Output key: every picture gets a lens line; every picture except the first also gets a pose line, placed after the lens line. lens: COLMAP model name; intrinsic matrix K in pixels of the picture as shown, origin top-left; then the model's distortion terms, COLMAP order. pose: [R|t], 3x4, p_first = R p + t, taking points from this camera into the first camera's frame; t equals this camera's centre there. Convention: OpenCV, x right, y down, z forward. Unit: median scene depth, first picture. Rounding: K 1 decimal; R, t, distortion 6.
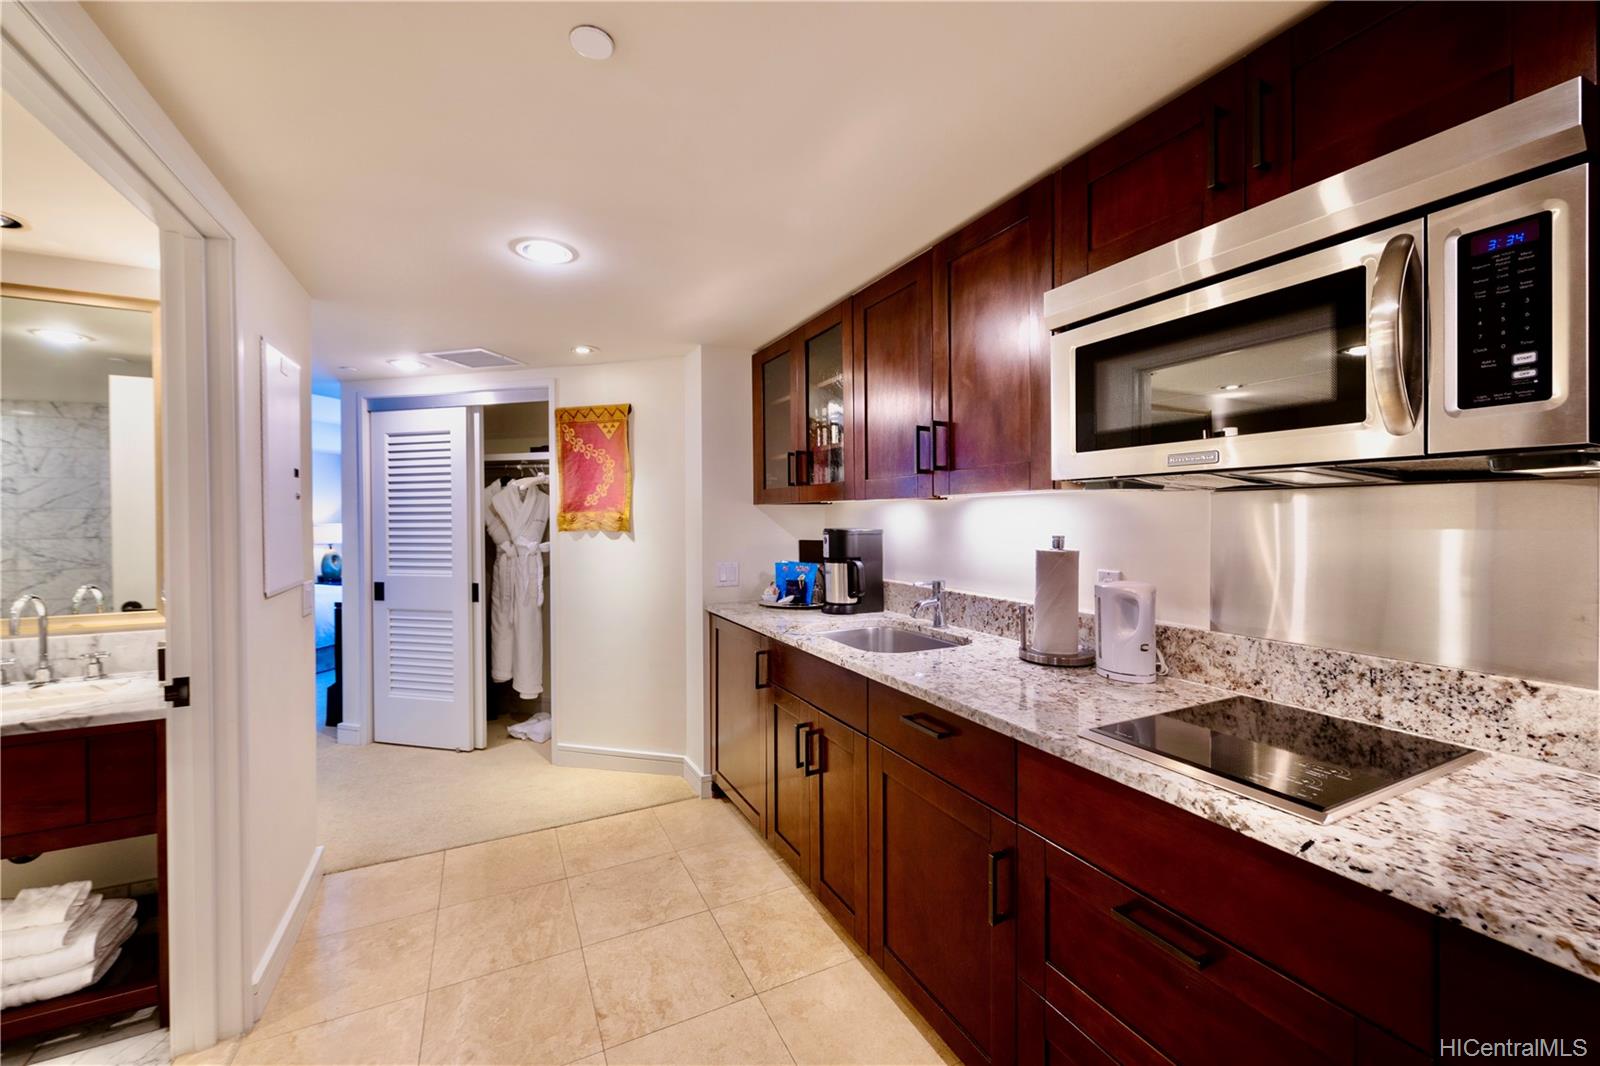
lens RADIAL K [[636.5, 0, 782.3], [0, 636.5, 525.2], [0, 0, 1]] dist [0.000673, -0.000194]
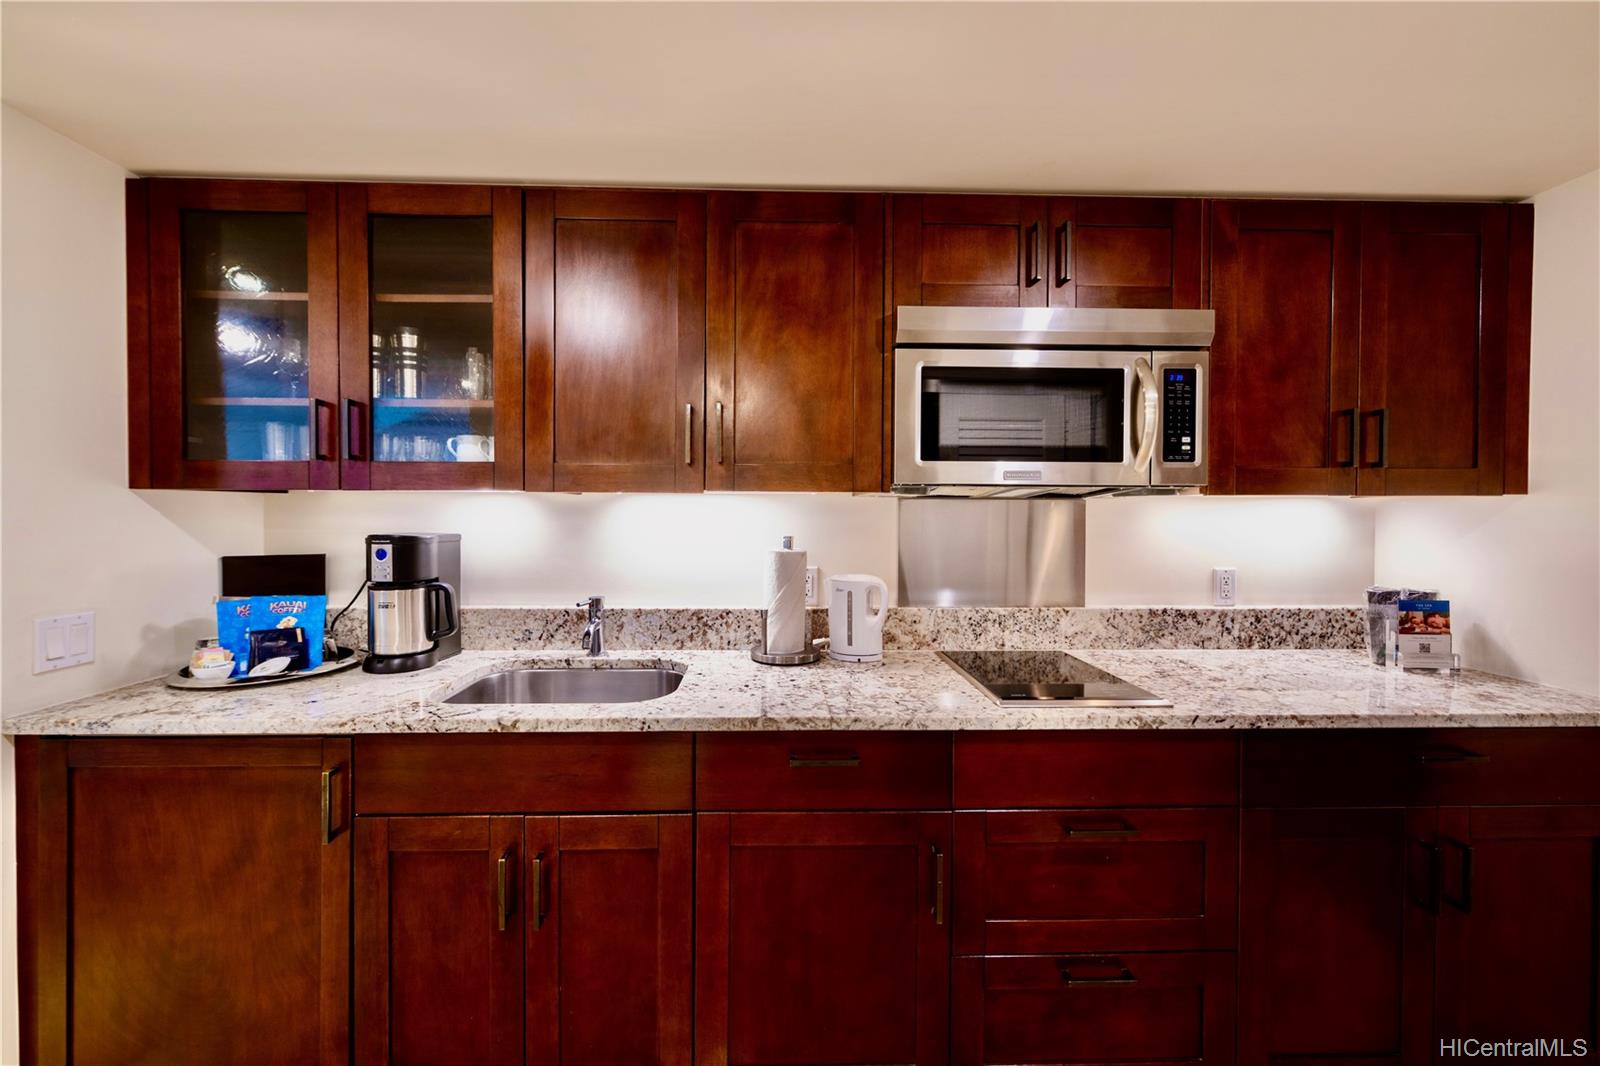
lens RADIAL K [[613.1, 0, 791.4], [0, 613.1, 527.1], [0, 0, 1]] dist [0.000867, 0.000032]
pose [[0.395472, -0.005062, 0.918464, -0.571862], [0.006321, 0.999976, 0.002789, -0.002020], [-0.918456, 0.004703, 0.395495, 0.733167]]
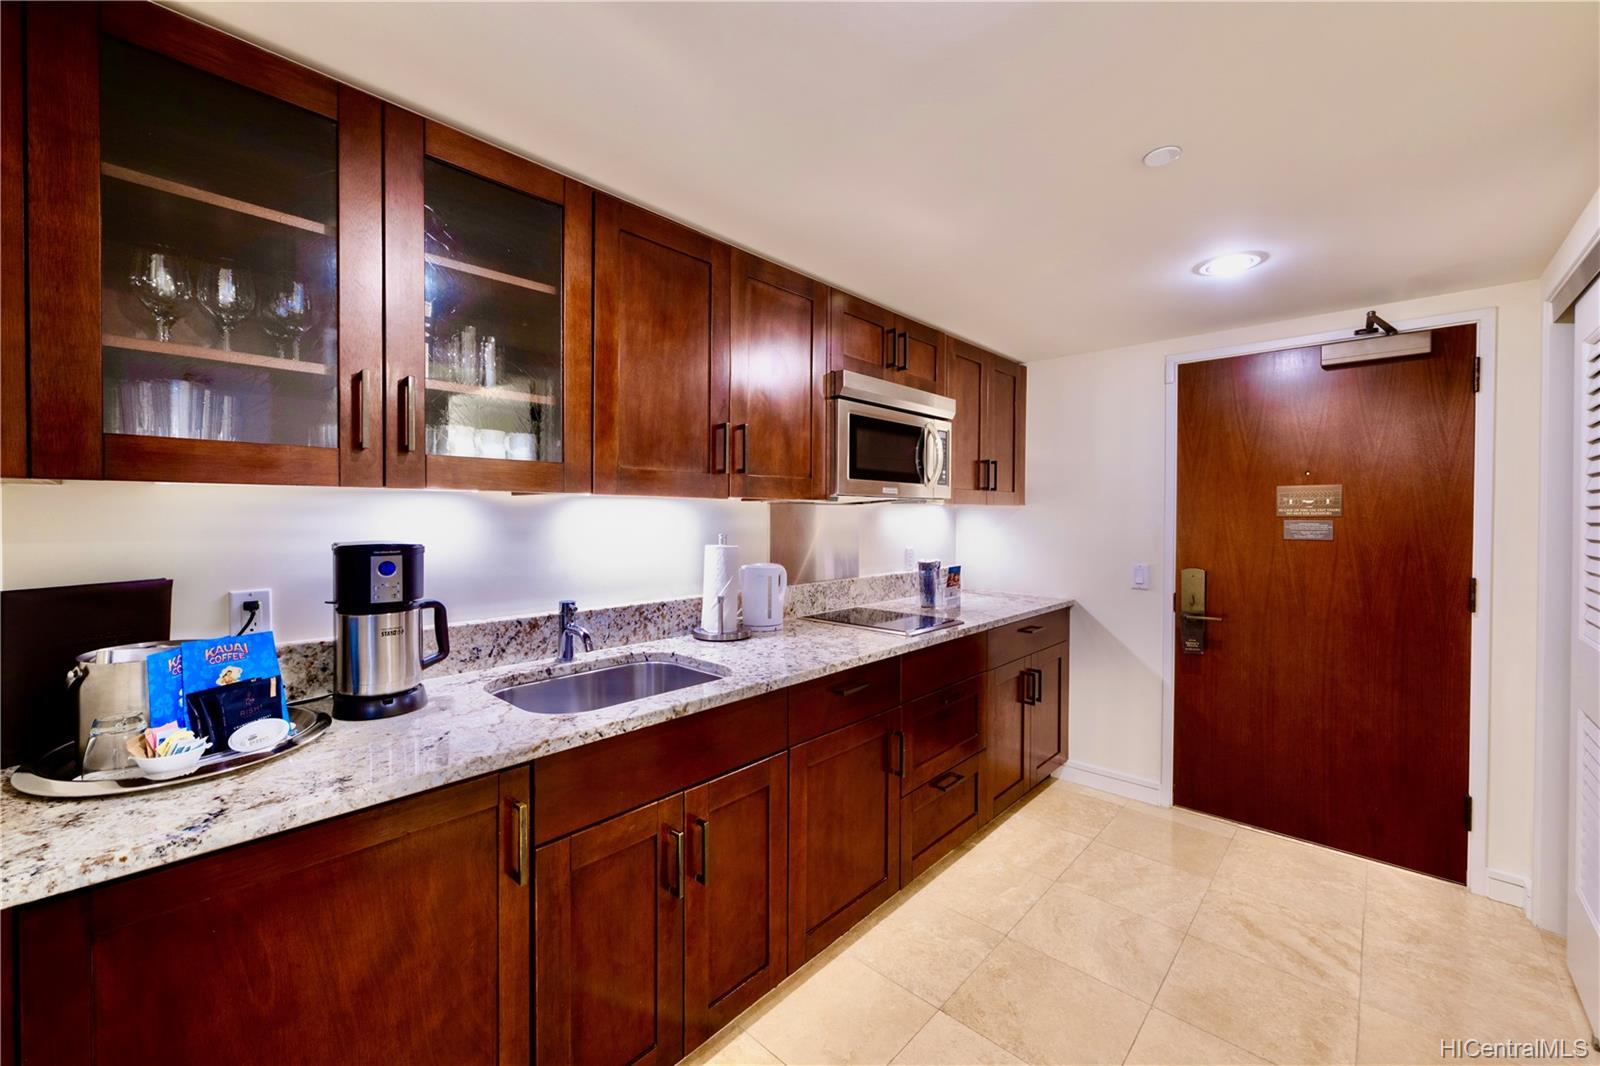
lens RADIAL K [[634.0, 0, 788.1], [0, 634.0, 522.9], [0, 0, 1]] dist [0.001284, -0.000347]
pose [[-0.371571, -0.006276, 0.928383, -0.898272], [0.012874, 0.999846, 0.011911, -0.022150], [-0.928315, 0.016378, -0.371433, 1.621148]]
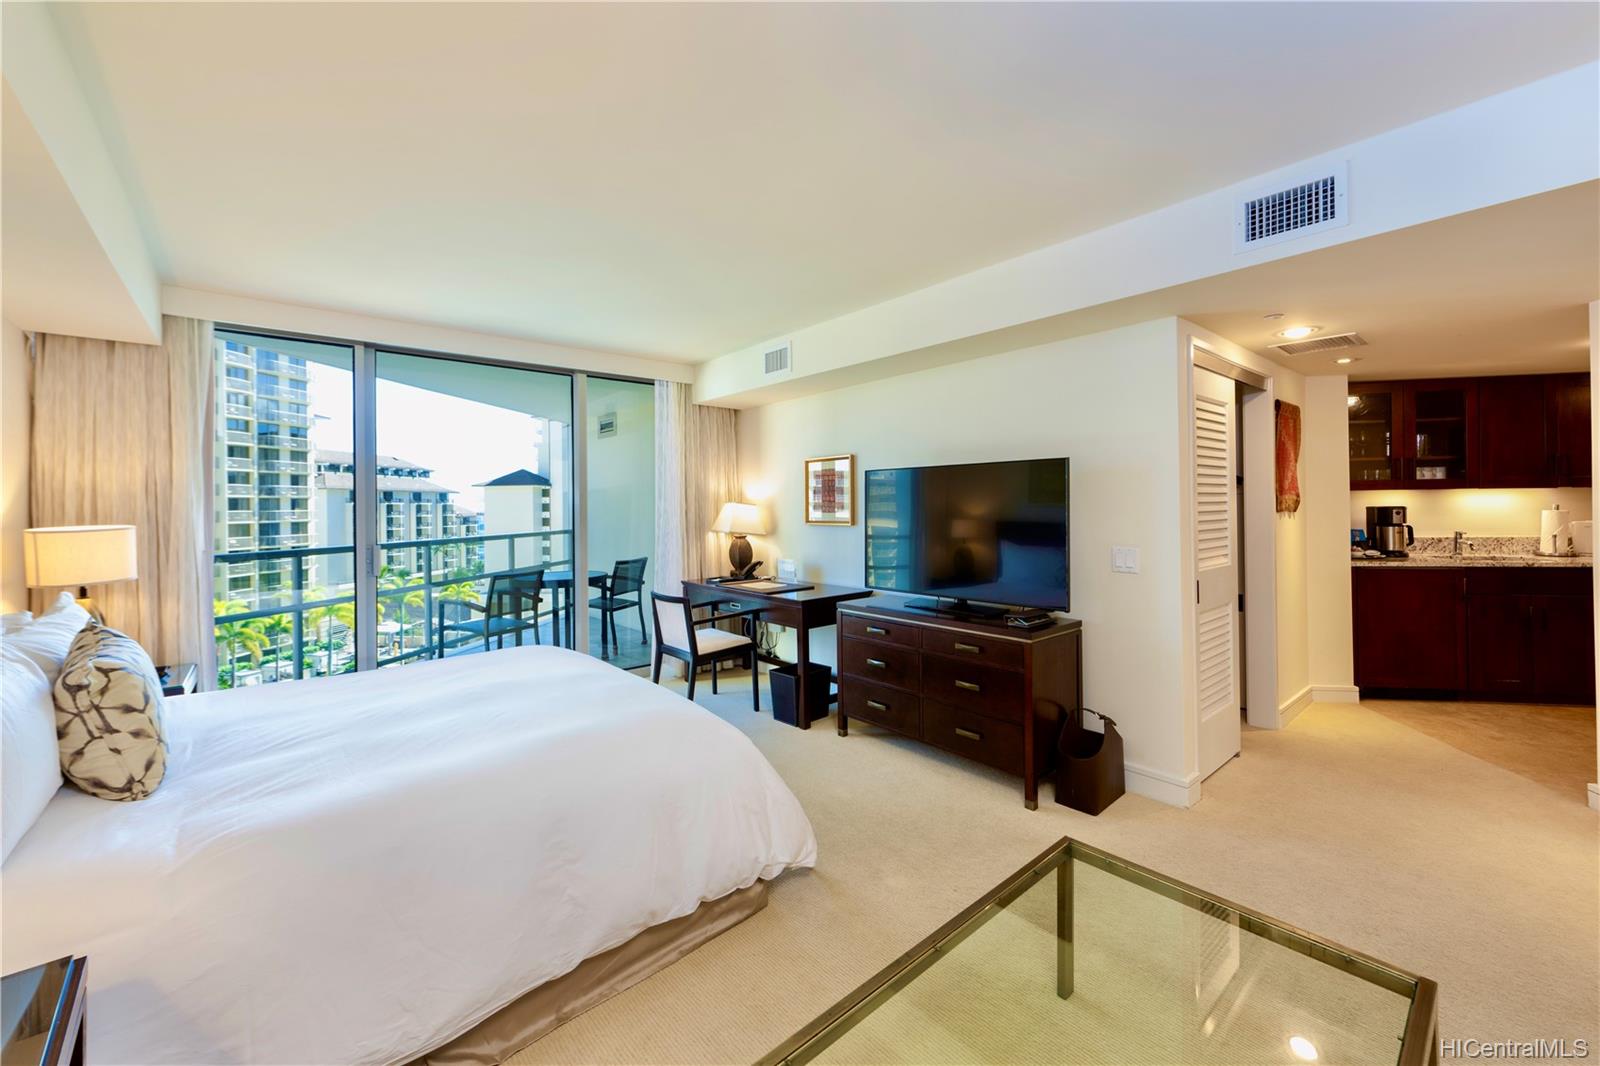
lens RADIAL K [[646.3, 0, 796.5], [0, 646.3, 504.4], [0, 0, 1]] dist [0.002418, 0.000222]
pose [[0.575586, 0.002736, 0.817736, -3.971733], [0.015345, 0.999782, -0.014146, 0.001956], [-0.817597, 0.020690, 0.575419, 2.366637]]
